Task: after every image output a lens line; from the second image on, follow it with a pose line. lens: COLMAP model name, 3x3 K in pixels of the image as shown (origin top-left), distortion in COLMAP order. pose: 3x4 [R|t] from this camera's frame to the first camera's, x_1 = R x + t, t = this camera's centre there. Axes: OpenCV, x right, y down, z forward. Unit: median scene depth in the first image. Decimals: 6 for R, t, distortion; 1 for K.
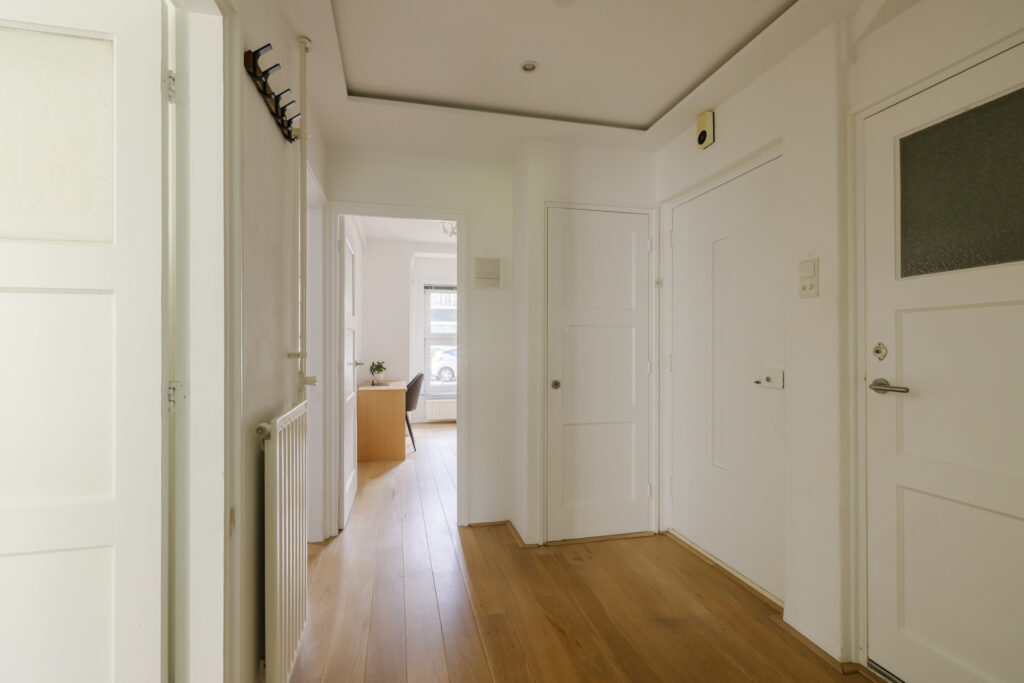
lens RADIAL K [[446.3, 0, 514.1], [0, 446.3, 342.8], [0, 0, 1]] dist [-0.001664, 0.001178]
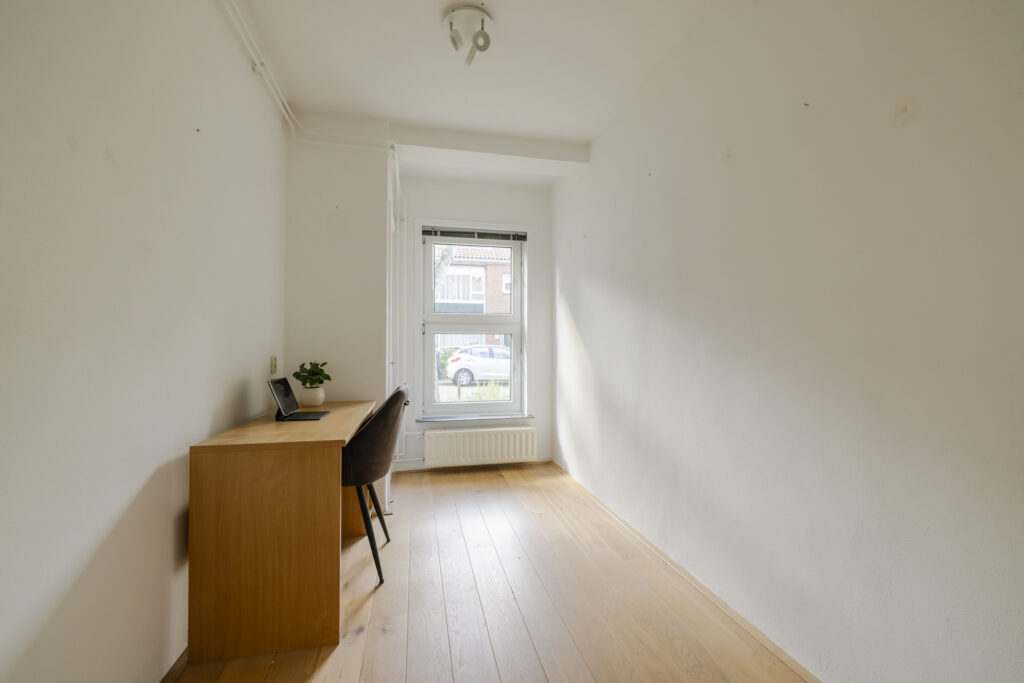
lens RADIAL K [[446.3, 0, 511.5], [0, 446.3, 344.7], [0, 0, 1]] dist [-0.001664, 0.001178]
pose [[0.998924, 0.000188, -0.046385, -0.061935], [-0.000123, 0.999999, 0.001402, 0.018423], [0.046385, -0.001395, 0.998923, 0.436408]]
